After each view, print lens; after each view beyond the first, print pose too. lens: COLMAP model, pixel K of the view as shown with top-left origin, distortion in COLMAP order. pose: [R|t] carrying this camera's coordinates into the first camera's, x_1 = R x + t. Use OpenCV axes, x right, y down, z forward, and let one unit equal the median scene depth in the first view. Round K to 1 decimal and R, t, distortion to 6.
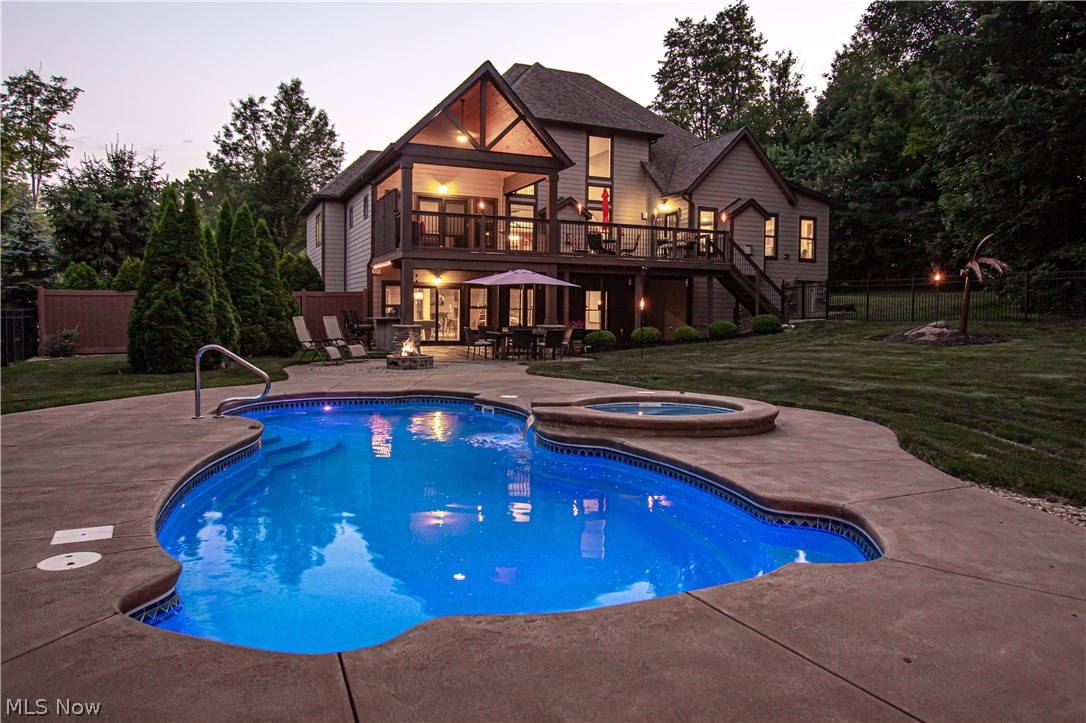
lens RADIAL K [[739.7, 0, 547.9], [0, 739.7, 354.2], [0, 0, 1]] dist [-0.017053, 0.002843]
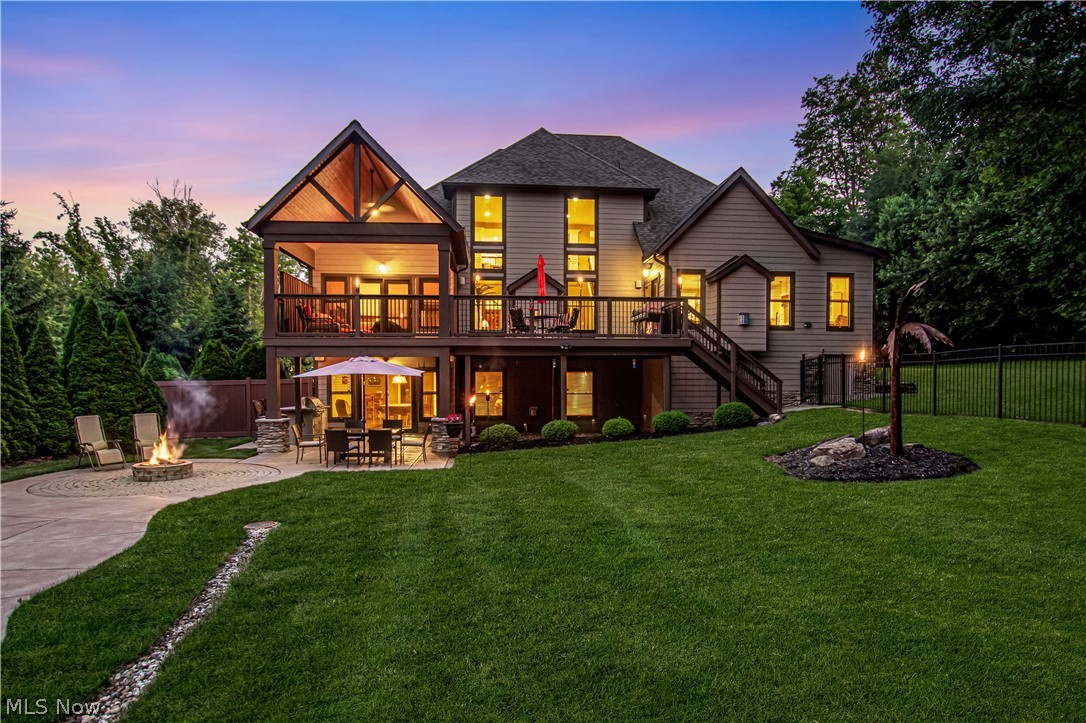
lens RADIAL K [[644.0, 0, 550.3], [0, 644.0, 403.0], [0, 0, 1]] dist [-0.015077, 0.001397]
pose [[0.945608, 0.000473, -0.325307, 0.287479], [-0.006892, 0.999804, -0.018582, -0.034344], [0.325235, 0.019813, 0.945426, 0.262376]]
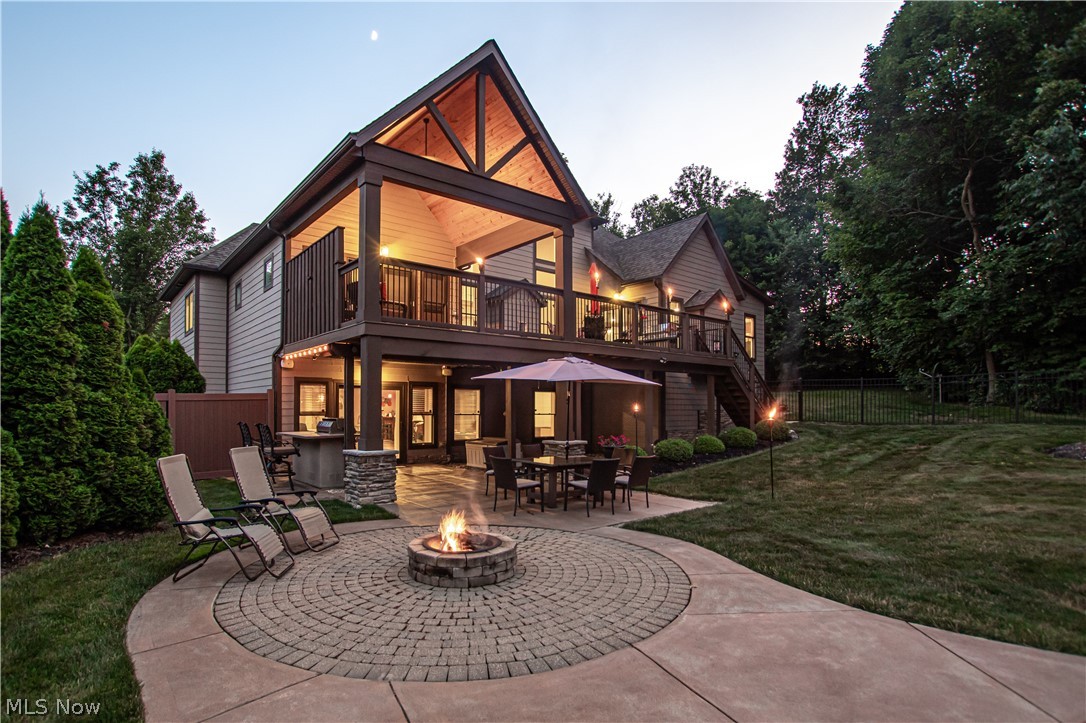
lens RADIAL K [[541.8, 0, 492.7], [0, 541.8, 409.5], [0, 0, 1]] dist [-0.025516, -0.002047]
pose [[0.971426, -0.010284, 0.237122, -0.144761], [0.022832, 0.998477, -0.050232, -0.035056], [-0.236244, 0.054211, 0.970180, 0.410314]]
